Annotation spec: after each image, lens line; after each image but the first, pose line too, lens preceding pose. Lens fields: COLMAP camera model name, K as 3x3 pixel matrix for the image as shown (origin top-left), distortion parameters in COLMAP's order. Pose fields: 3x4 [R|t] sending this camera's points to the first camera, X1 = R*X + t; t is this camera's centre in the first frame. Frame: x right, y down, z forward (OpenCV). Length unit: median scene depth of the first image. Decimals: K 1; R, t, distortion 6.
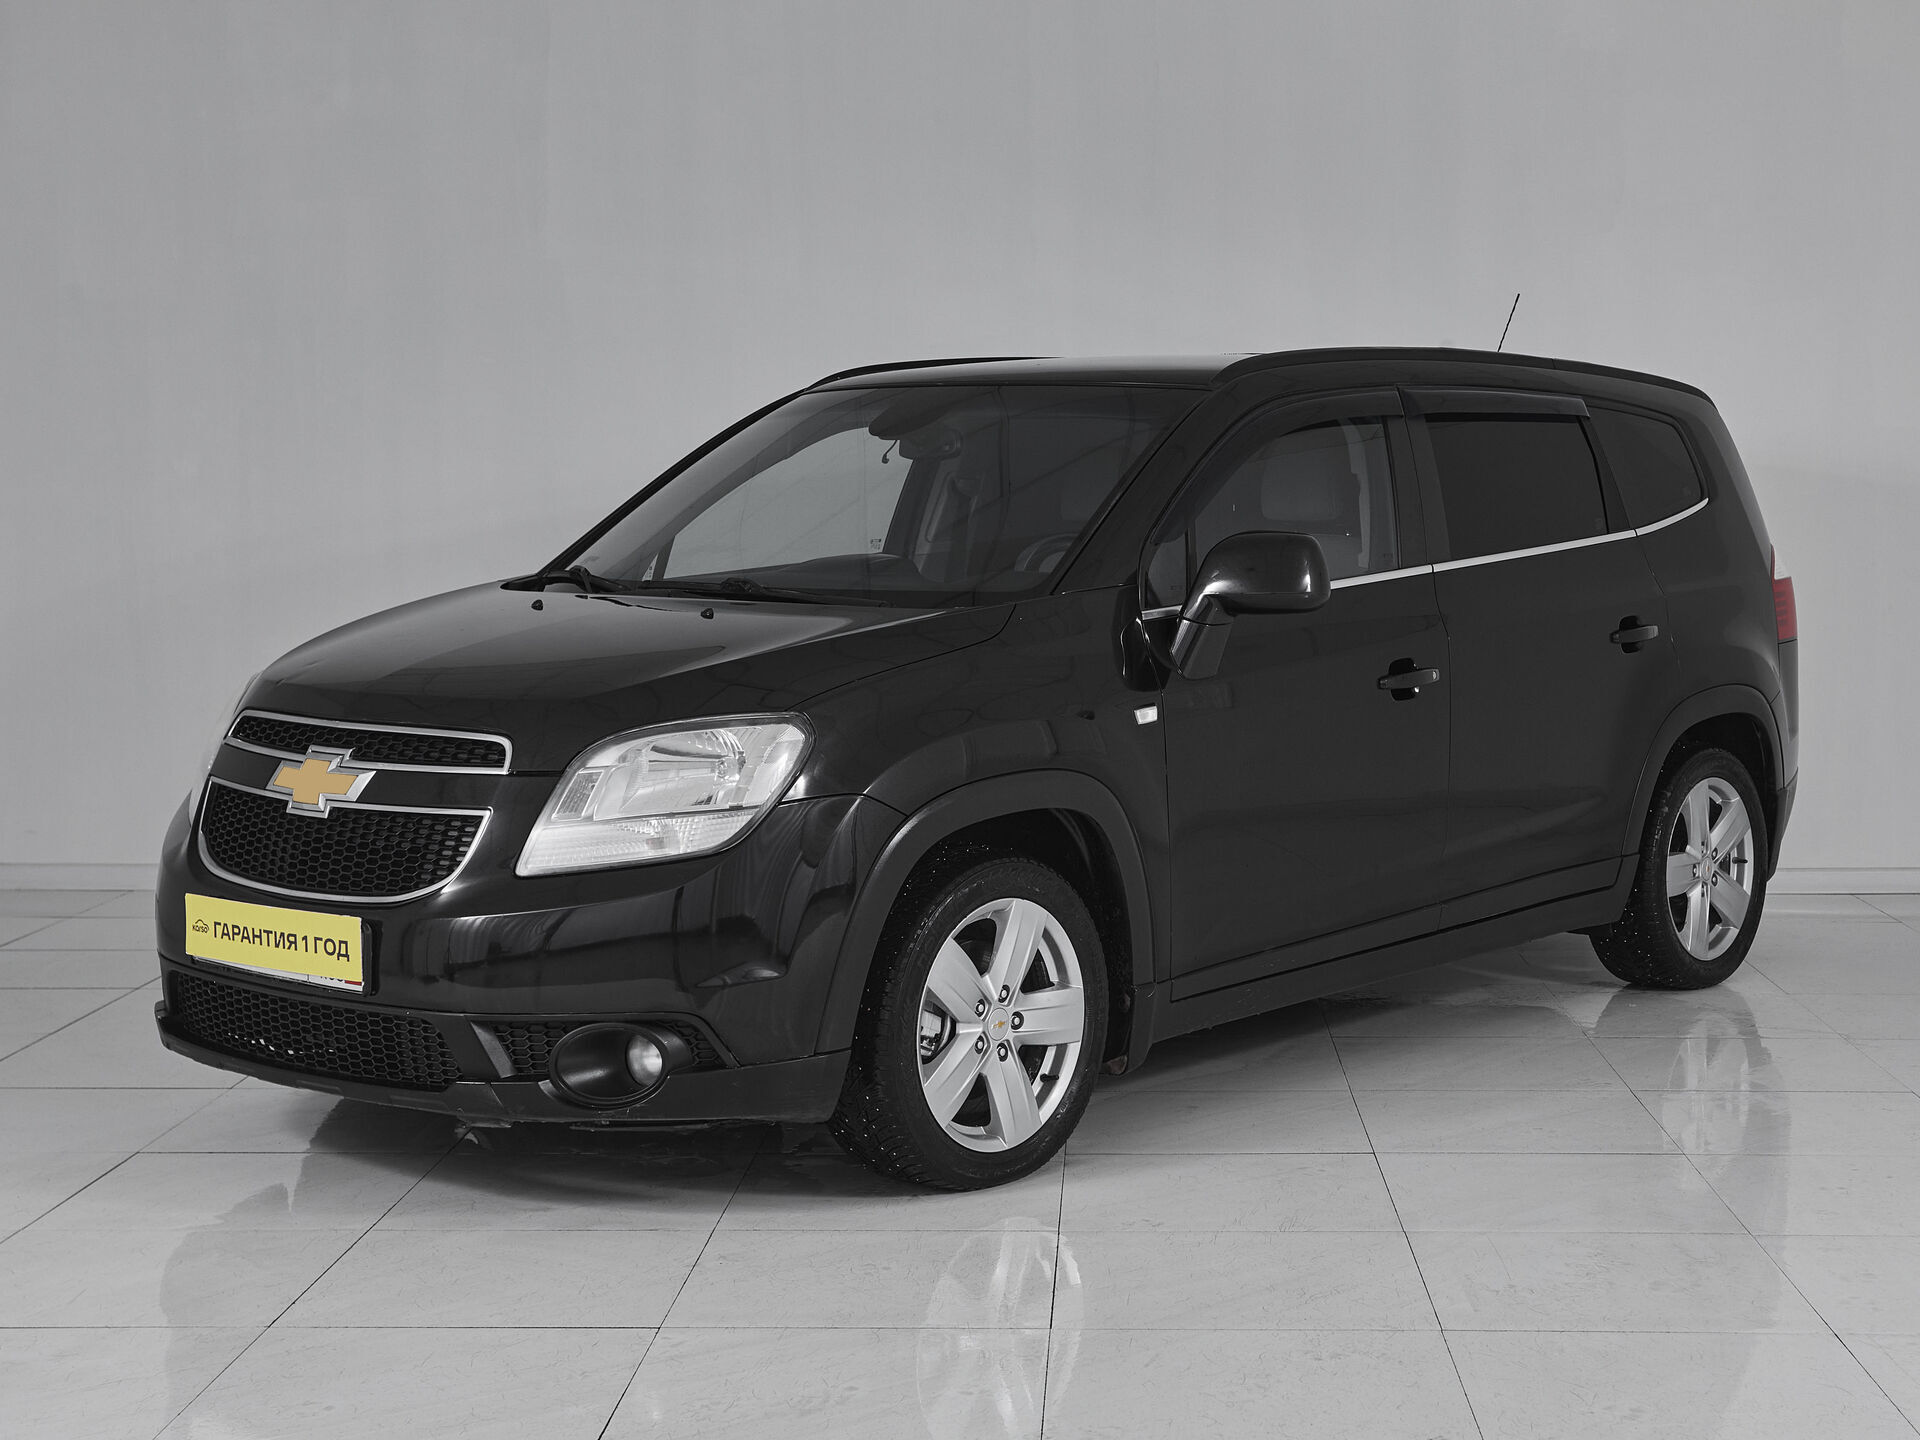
lens RADIAL K [[2745.5, 0, 960.0], [0, 2745.5, 720.0], [0, 0, 1]] dist [0.016972, 0.102887]
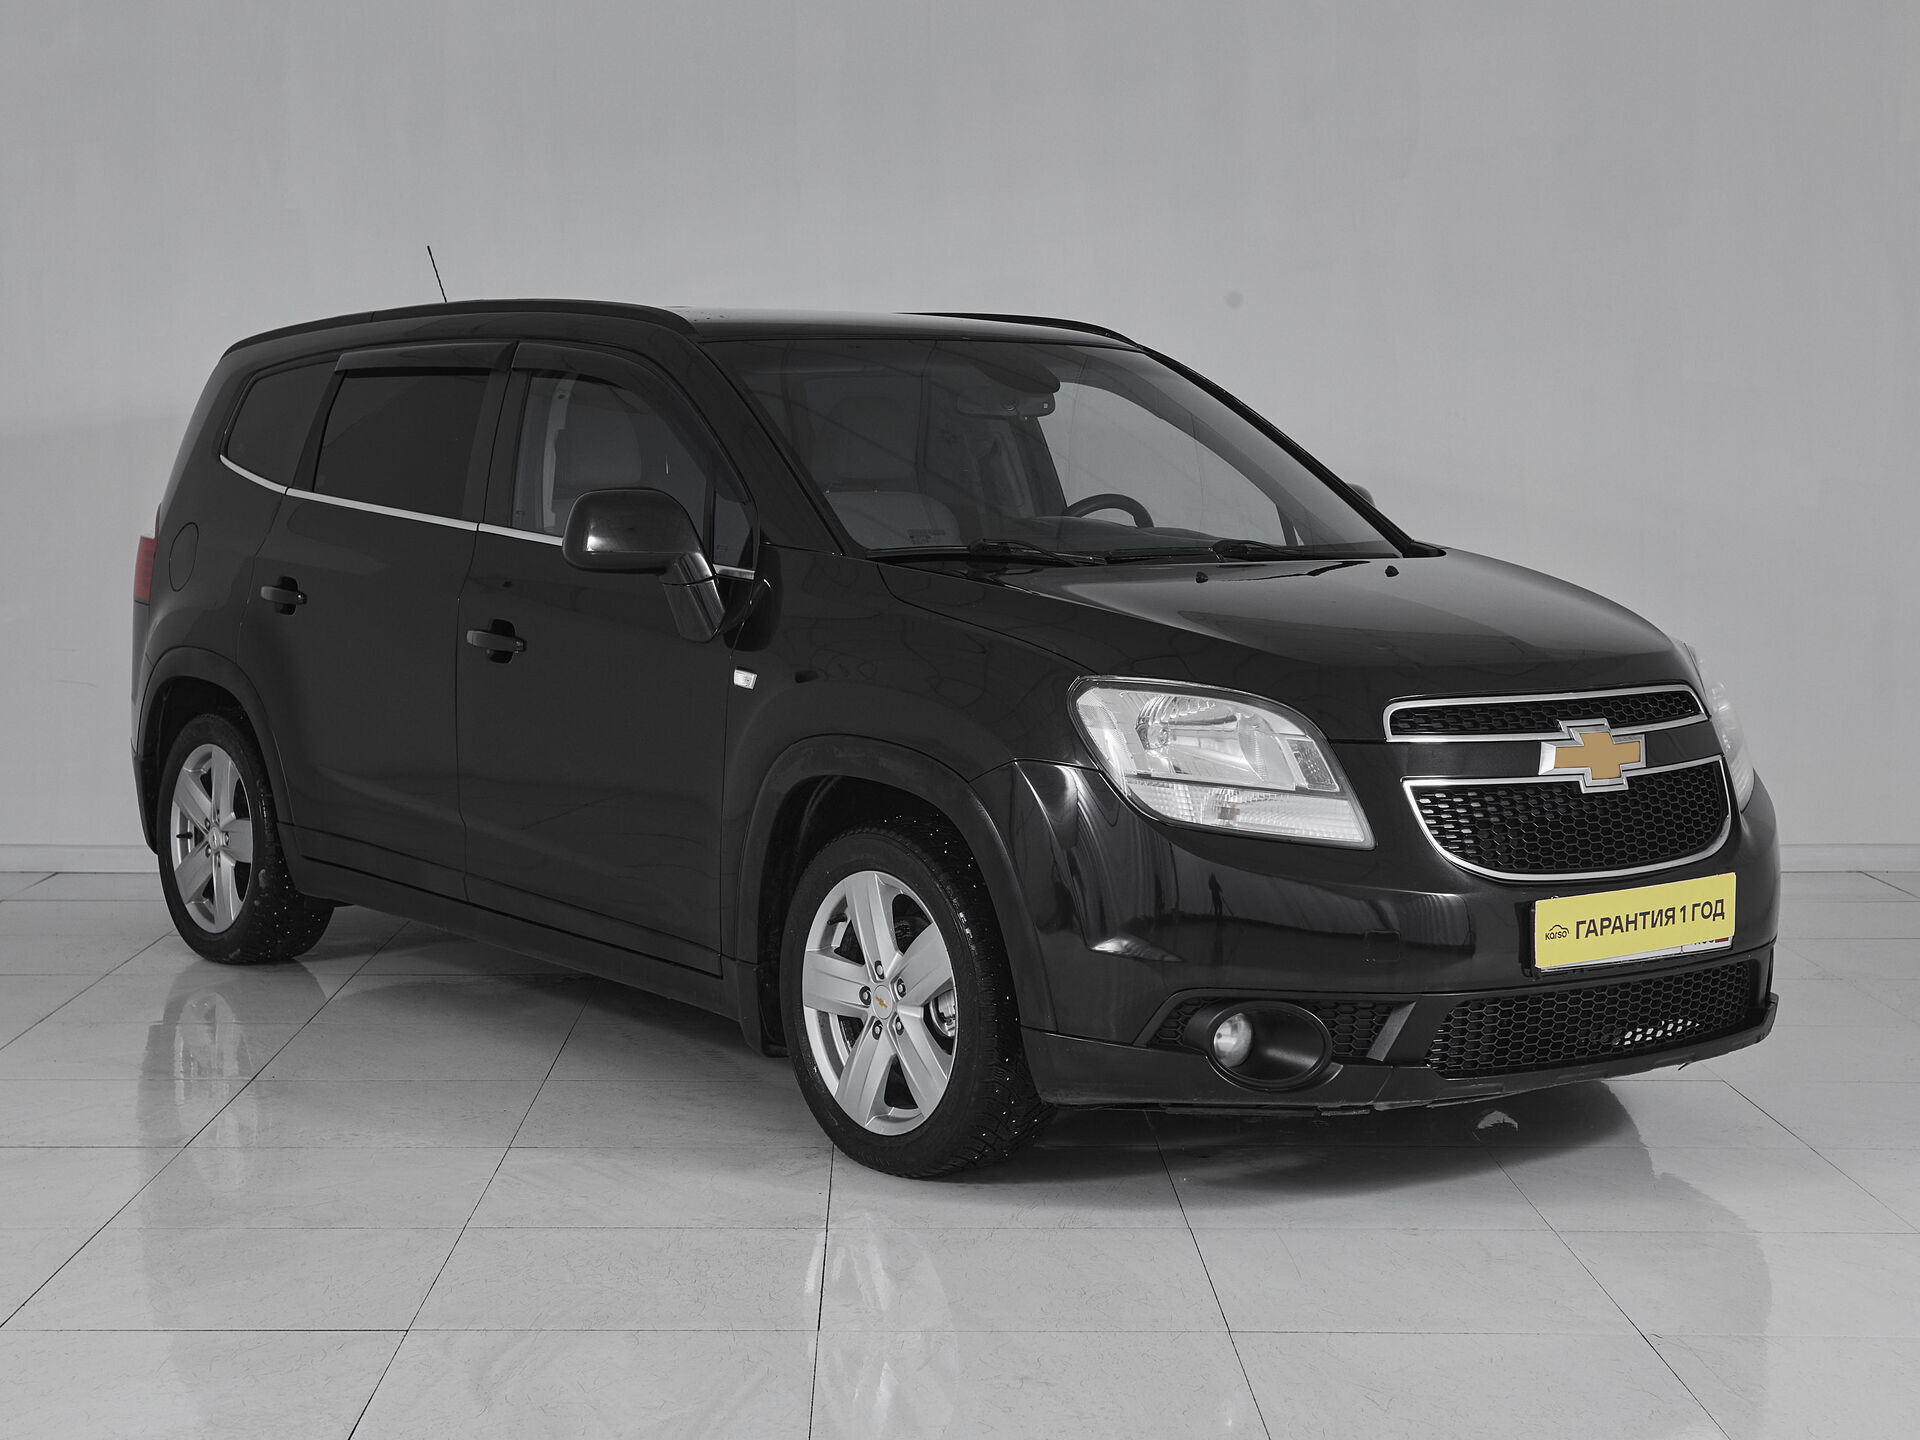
lens RADIAL K [[2745.5, 0, 960.0], [0, 2745.5, 720.0], [0, 0, 1]] dist [0.016972, 0.102887]
pose [[0.207363, -0.081344, 0.974876, -1.229872], [0.070451, 0.995191, 0.068054, -0.071585], [-0.975724, 0.054569, 0.212097, 1.031159]]
